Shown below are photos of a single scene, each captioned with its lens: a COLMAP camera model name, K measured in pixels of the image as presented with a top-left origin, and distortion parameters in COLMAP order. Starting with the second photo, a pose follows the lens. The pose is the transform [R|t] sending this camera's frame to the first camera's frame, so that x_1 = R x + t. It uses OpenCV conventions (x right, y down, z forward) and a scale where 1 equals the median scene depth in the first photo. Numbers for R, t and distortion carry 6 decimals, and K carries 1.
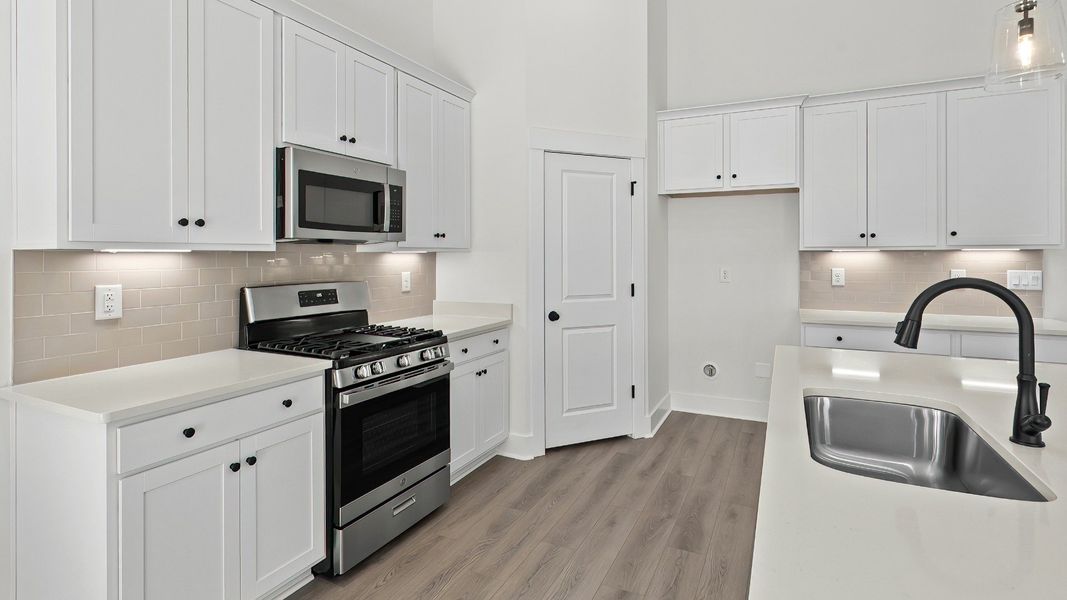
lens RADIAL K [[524.2, 0, 535.8], [0, 524.2, 253.4], [0, 0, 1]] dist [0.001642, 0.000399]
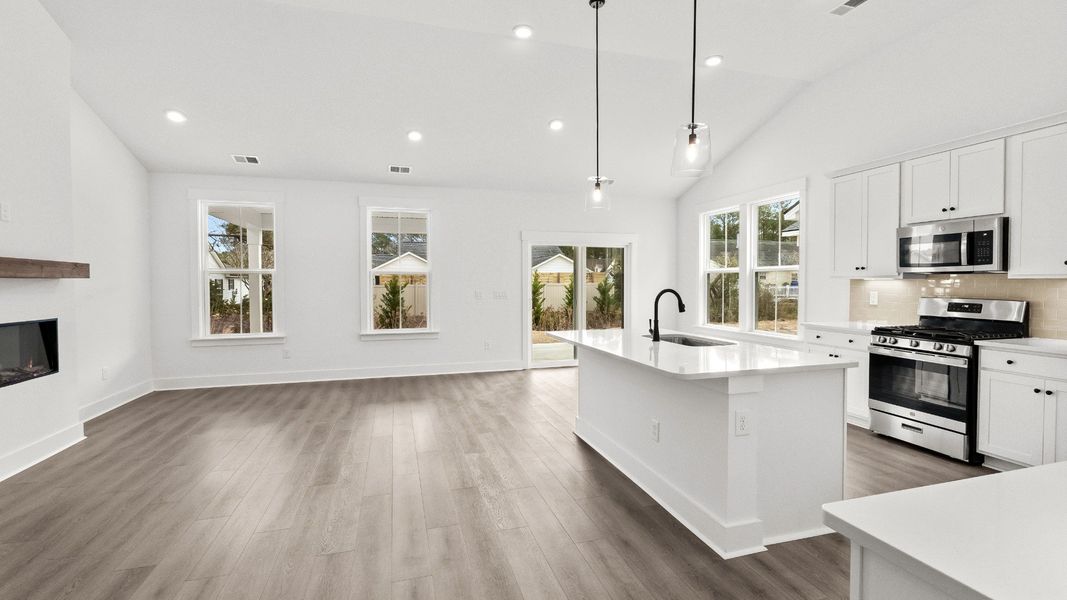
lens RADIAL K [[474.7, 0, 534.8], [0, 474.7, 287.4], [0, 0, 1]] dist [-0.000020, -0.000192]
pose [[-0.741719, 0.010101, -0.670634, 1.624134], [0.003223, 0.999929, 0.011495, 0.002274], [0.670703, 0.006364, -0.741699, 1.275200]]
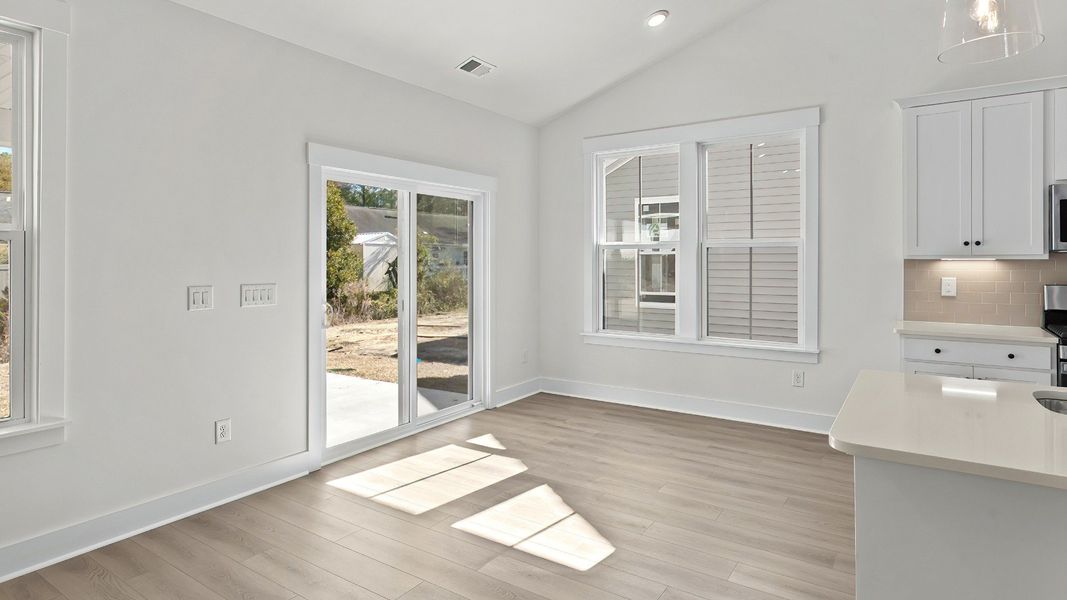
lens RADIAL K [[576.0, 0, 534.5], [0, 576.0, 270.8], [0, 0, 1]] dist [-0.021681, 0.000410]
pose [[-0.142783, 0.022452, -0.989499, 1.097421], [0.007168, 0.999740, 0.021650, -0.014801], [0.989728, -0.004001, -0.142907, -0.134376]]
